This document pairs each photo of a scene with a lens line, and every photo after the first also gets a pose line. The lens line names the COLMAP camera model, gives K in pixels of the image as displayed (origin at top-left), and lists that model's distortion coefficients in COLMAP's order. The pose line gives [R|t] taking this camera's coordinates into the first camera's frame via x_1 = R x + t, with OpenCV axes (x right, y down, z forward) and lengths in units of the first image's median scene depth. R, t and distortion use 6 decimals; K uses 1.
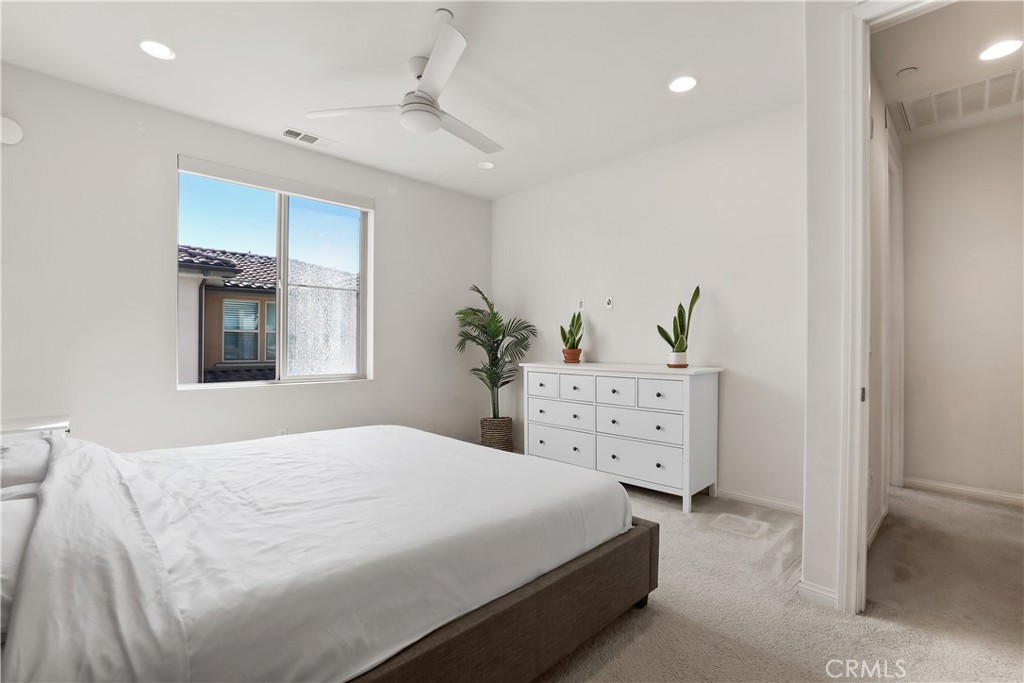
lens RADIAL K [[467.7, 0, 512.0], [0, 467.7, 341.5], [0, 0, 1]] dist [-0.020523, 0.022298]
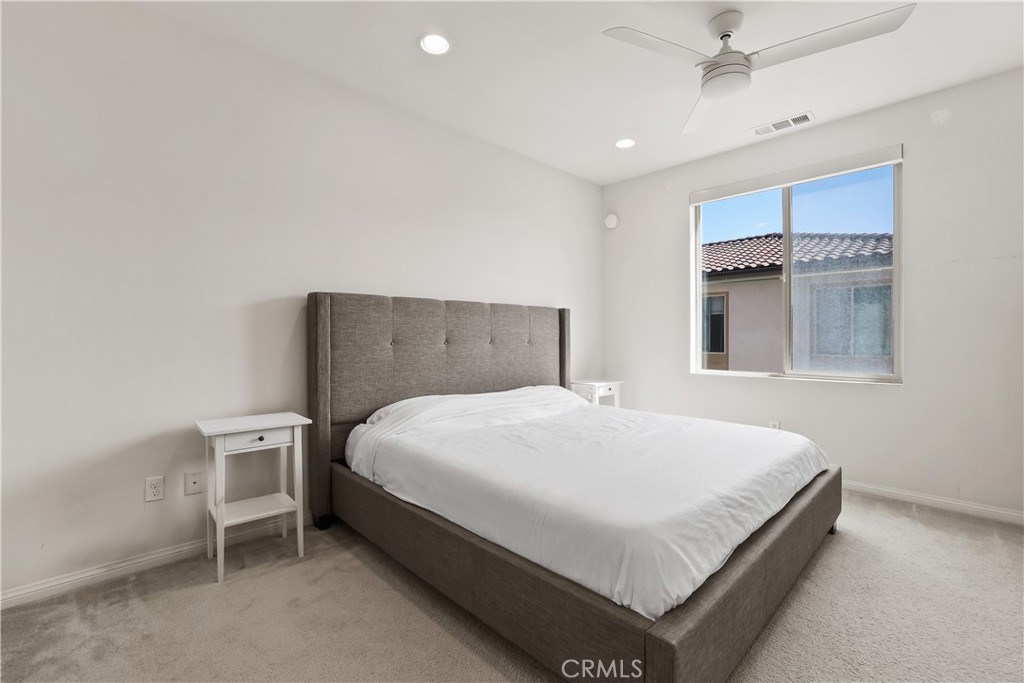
lens RADIAL K [[449.2, 0, 510.0], [0, 449.2, 339.0], [0, 0, 1]] dist [-0.047899, 0.019167]
pose [[-0.009904, 0.003628, -0.999944, 0.968516], [0.002877, 0.999989, 0.003600, 0.005890], [0.999947, -0.002841, -0.009914, 0.896778]]
